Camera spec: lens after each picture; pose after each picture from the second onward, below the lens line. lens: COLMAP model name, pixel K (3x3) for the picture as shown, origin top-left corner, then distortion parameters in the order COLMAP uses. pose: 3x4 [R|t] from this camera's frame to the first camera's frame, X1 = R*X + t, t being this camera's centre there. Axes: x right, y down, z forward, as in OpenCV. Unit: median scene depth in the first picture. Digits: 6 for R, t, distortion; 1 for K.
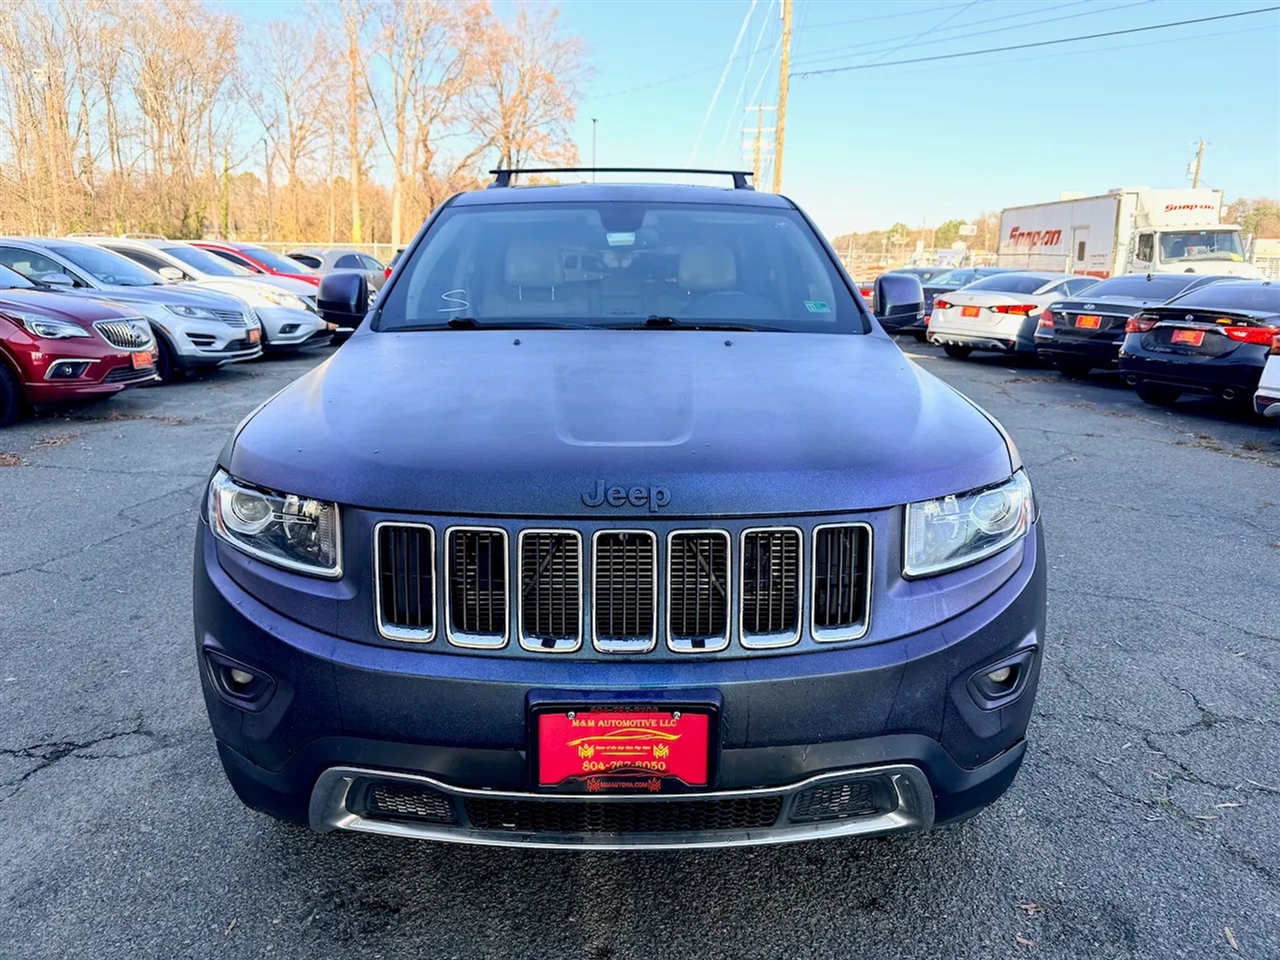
lens RADIAL K [[911.9, 0, 524.9], [0, 911.9, 503.0], [0, 0, 1]] dist [0.001759, -0.003778]
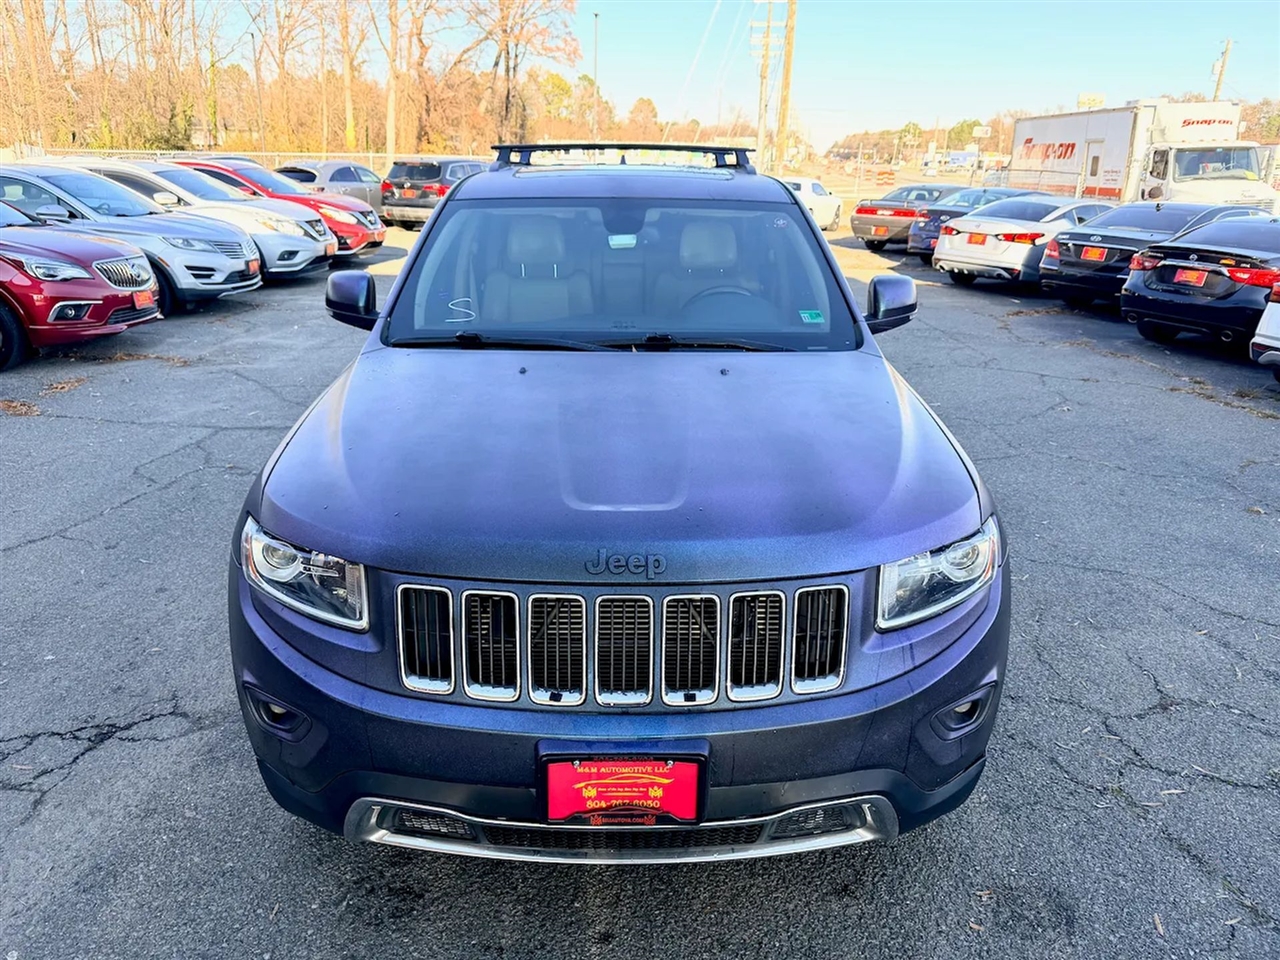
lens RADIAL K [[911.9, 0, 524.9], [0, 911.9, 503.0], [0, 0, 1]] dist [0.001759, -0.003778]
pose [[0.999958, -0.008726, -0.002828, -0.003973], [0.008976, 0.994373, 0.105558, -0.115941], [0.001891, -0.105579, 0.994409, -0.050412]]
